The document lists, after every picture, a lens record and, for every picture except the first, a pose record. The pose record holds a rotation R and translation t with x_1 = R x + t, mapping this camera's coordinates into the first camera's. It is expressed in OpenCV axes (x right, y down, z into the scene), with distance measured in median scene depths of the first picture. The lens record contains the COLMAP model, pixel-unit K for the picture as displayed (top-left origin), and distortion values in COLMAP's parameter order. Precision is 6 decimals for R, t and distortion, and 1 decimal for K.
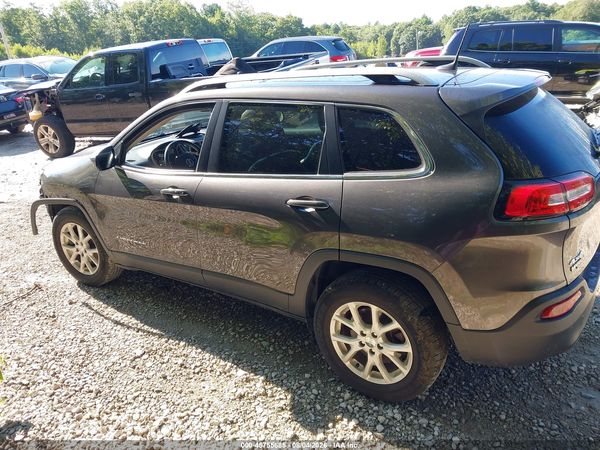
lens RADIAL K [[463.2, 0, 300.0], [0, 463.2, 225.0], [0, 0, 1]] dist [0.004823, 0.003133]
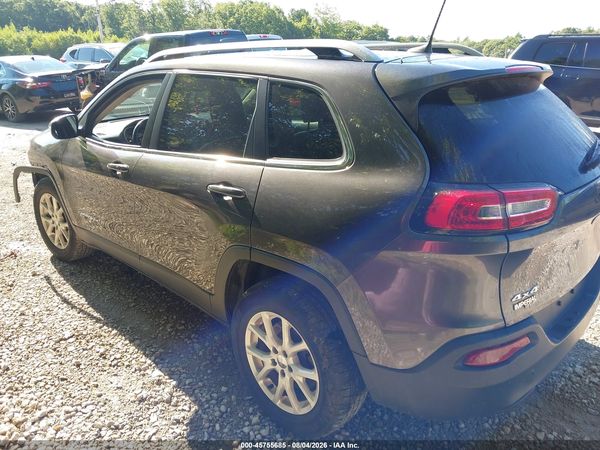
lens RADIAL K [[465.8, 0, 300.0], [0, 465.8, 225.0], [0, 0, 1]] dist [0.003640, 0.003637]
pose [[0.984133, 0.118753, -0.131832, 0.254339], [-0.120848, 0.992639, -0.007977, 0.007423], [0.129914, 0.023782, 0.991240, 0.146906]]
